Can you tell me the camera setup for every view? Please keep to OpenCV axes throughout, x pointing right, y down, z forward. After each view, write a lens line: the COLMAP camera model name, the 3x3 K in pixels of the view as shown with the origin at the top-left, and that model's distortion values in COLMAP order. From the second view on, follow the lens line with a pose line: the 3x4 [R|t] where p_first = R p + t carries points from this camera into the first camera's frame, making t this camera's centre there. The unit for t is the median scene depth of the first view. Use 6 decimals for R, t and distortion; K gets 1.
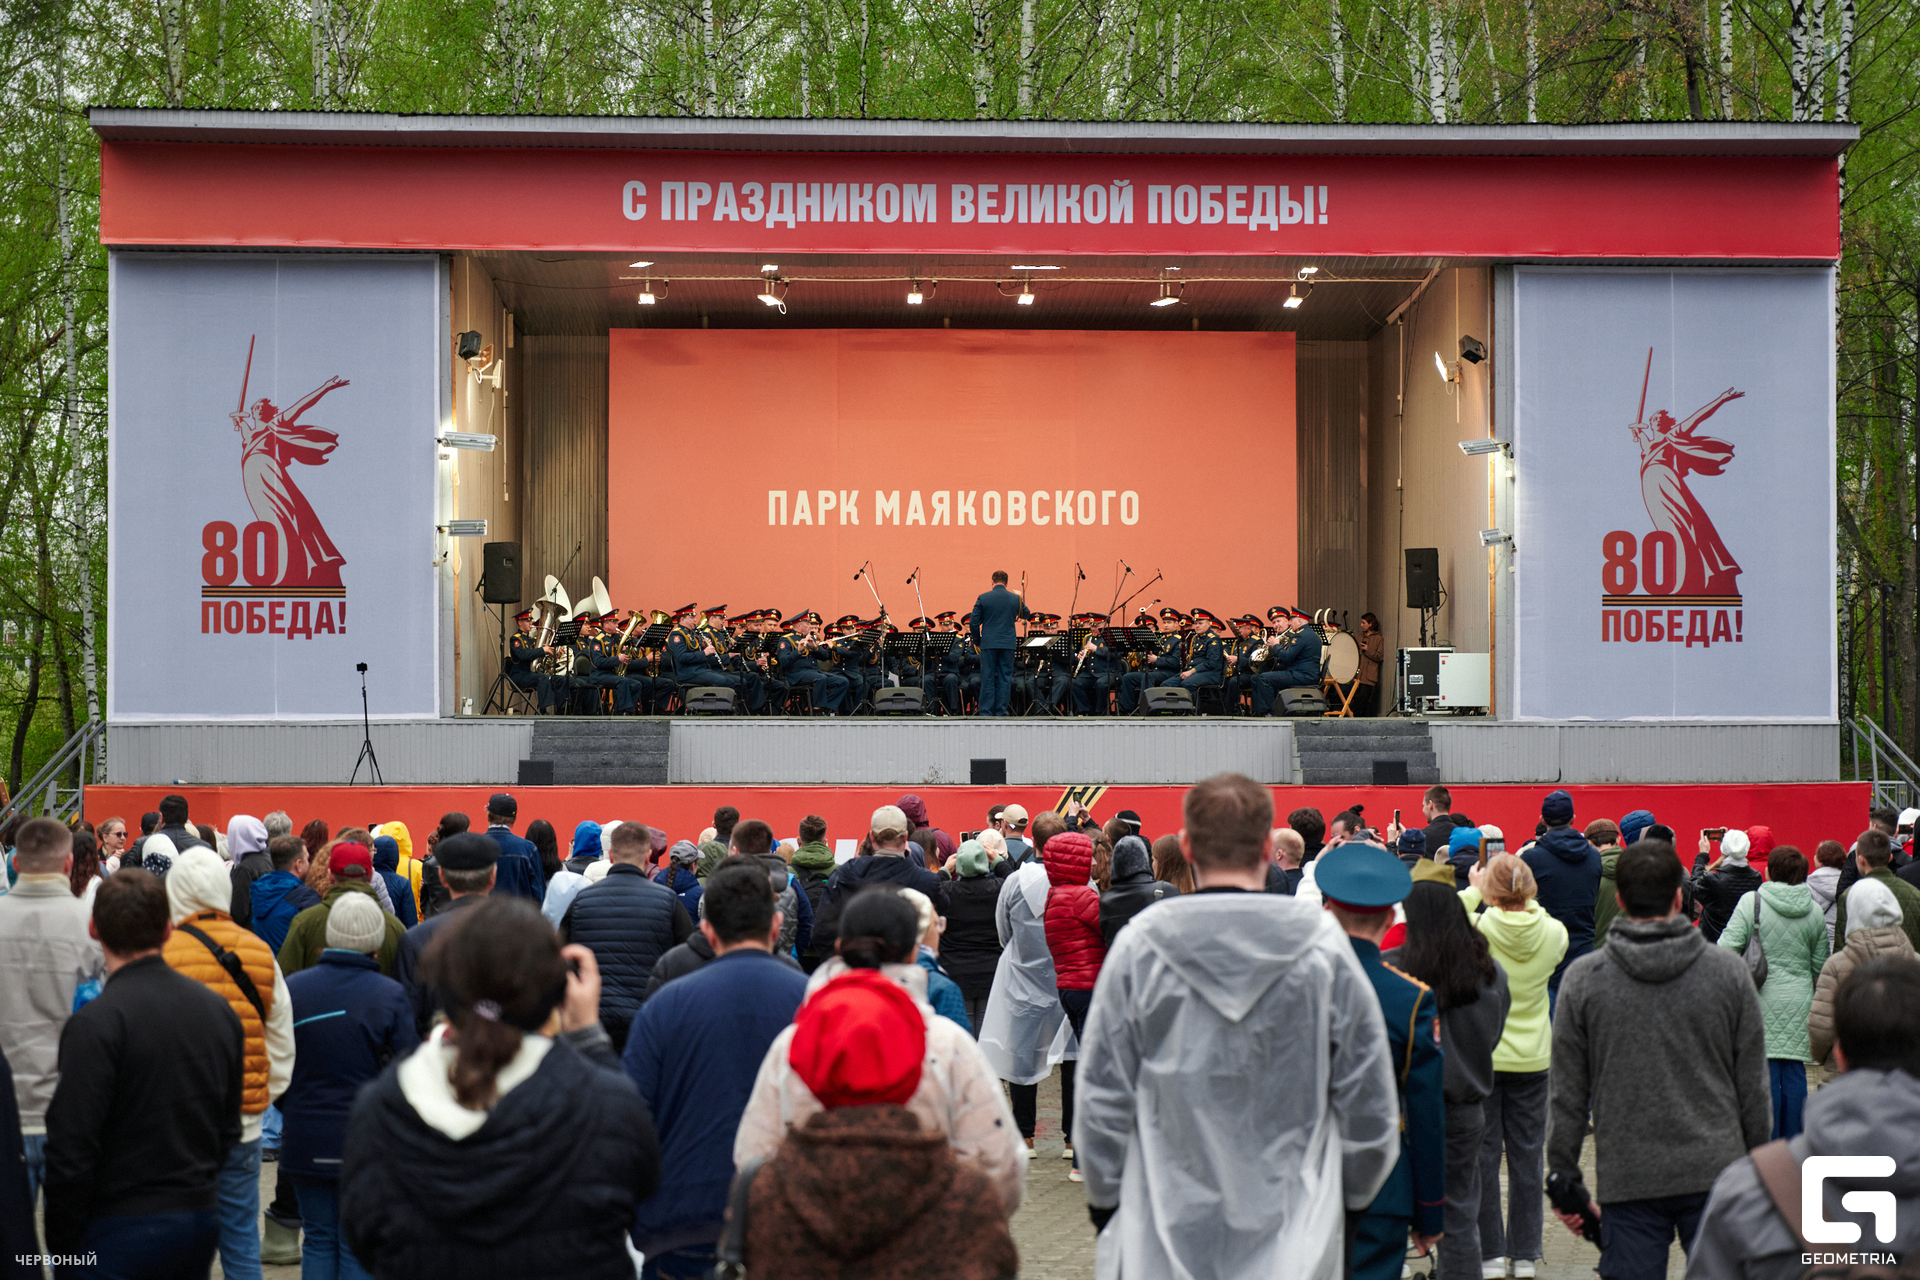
lens RADIAL K [[3897.7, 0, 960.5], [0, 3897.7, 640.8], [0, 0, 1]] dist [0.013098, 0.000000]
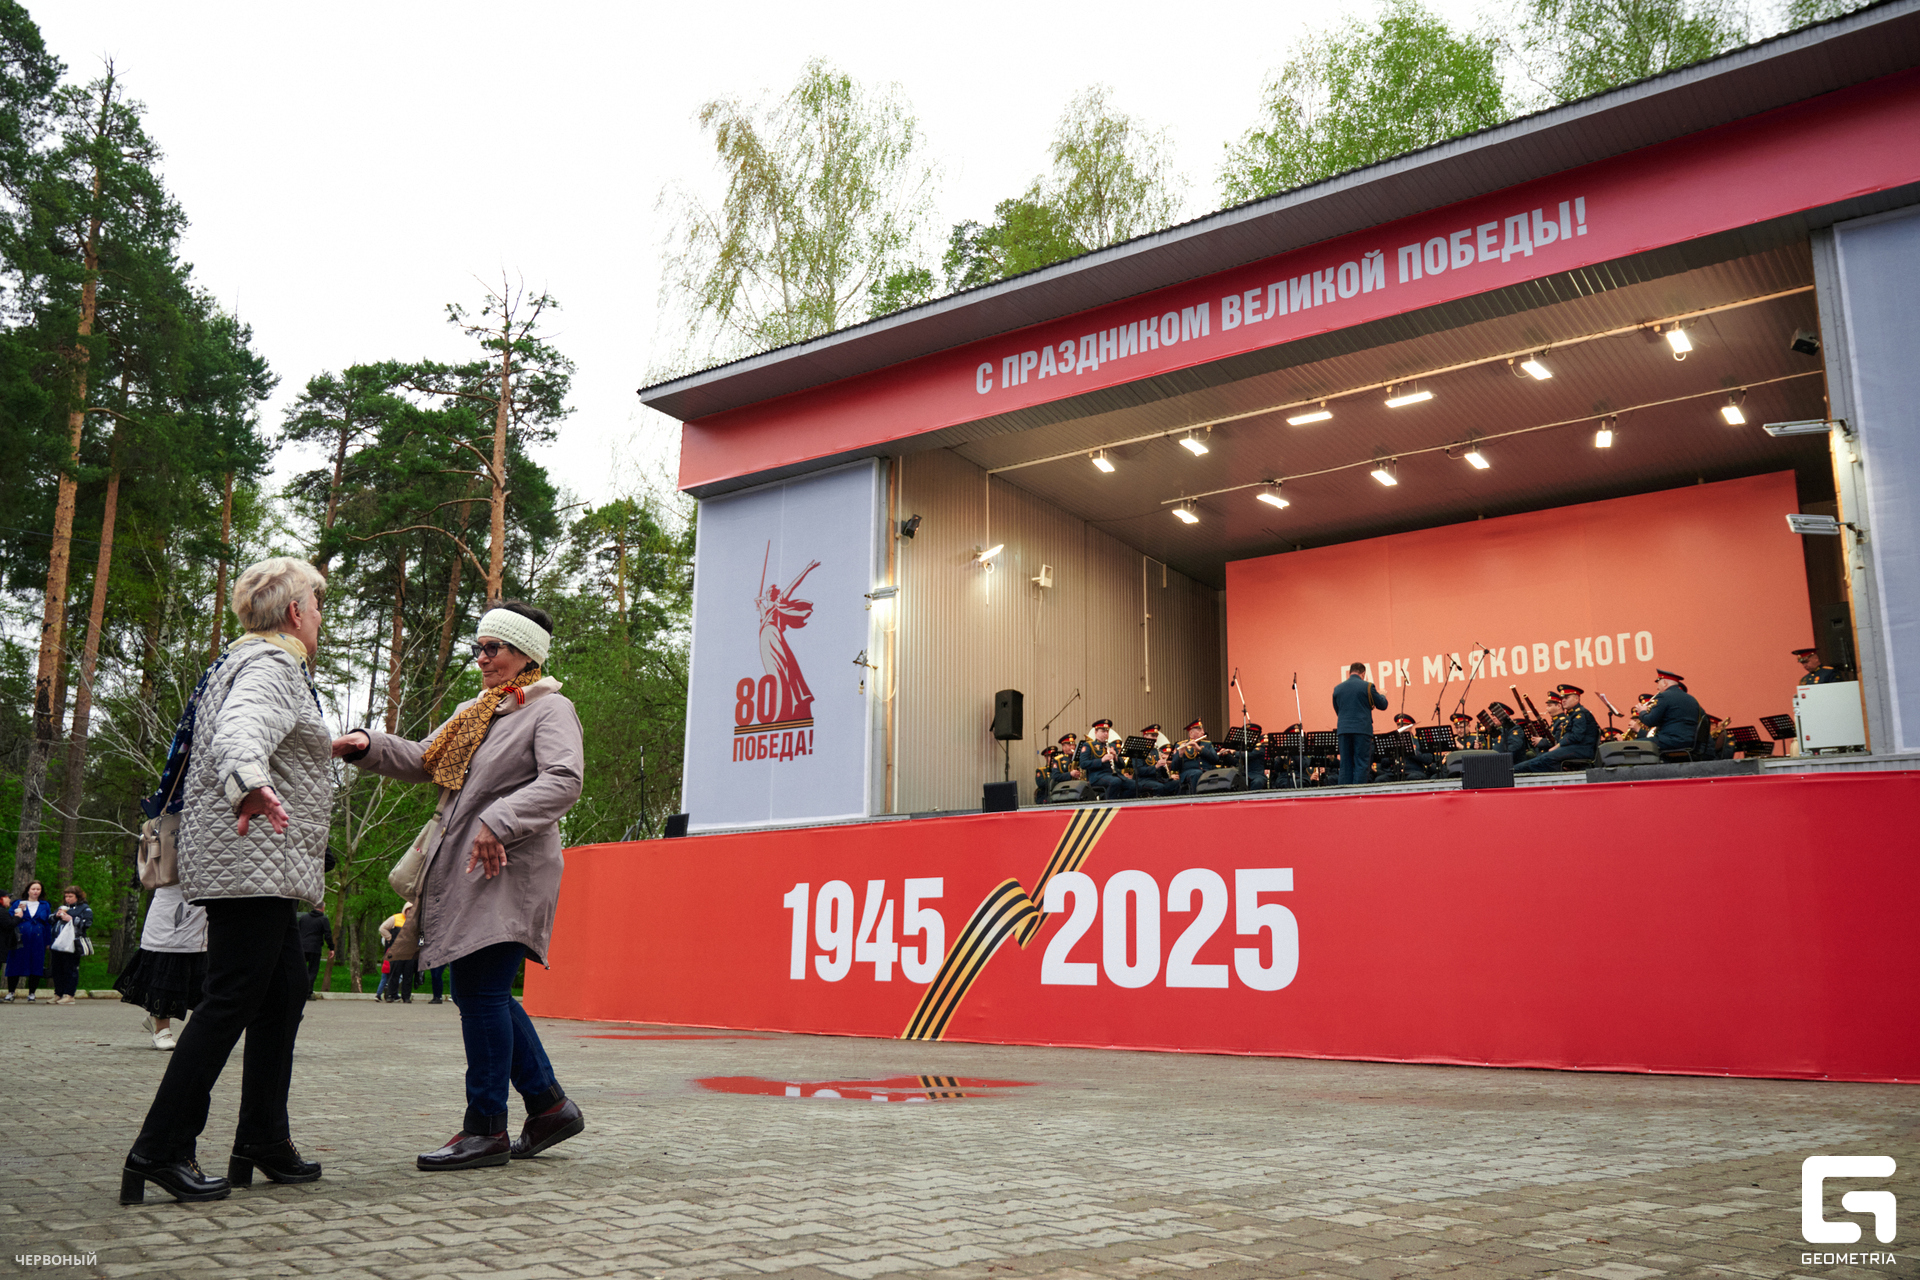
lens RADIAL K [[1487.3, 0, 958.0], [0, 1487.3, 645.4], [0, 0, 1]] dist [-0.008721, -0.005857]
pose [[0.778338, -0.121886, -0.615900, 0.183140], [0.003186, 0.981729, -0.190257, 0.055858], [0.627837, 0.146122, 0.764506, 0.651607]]
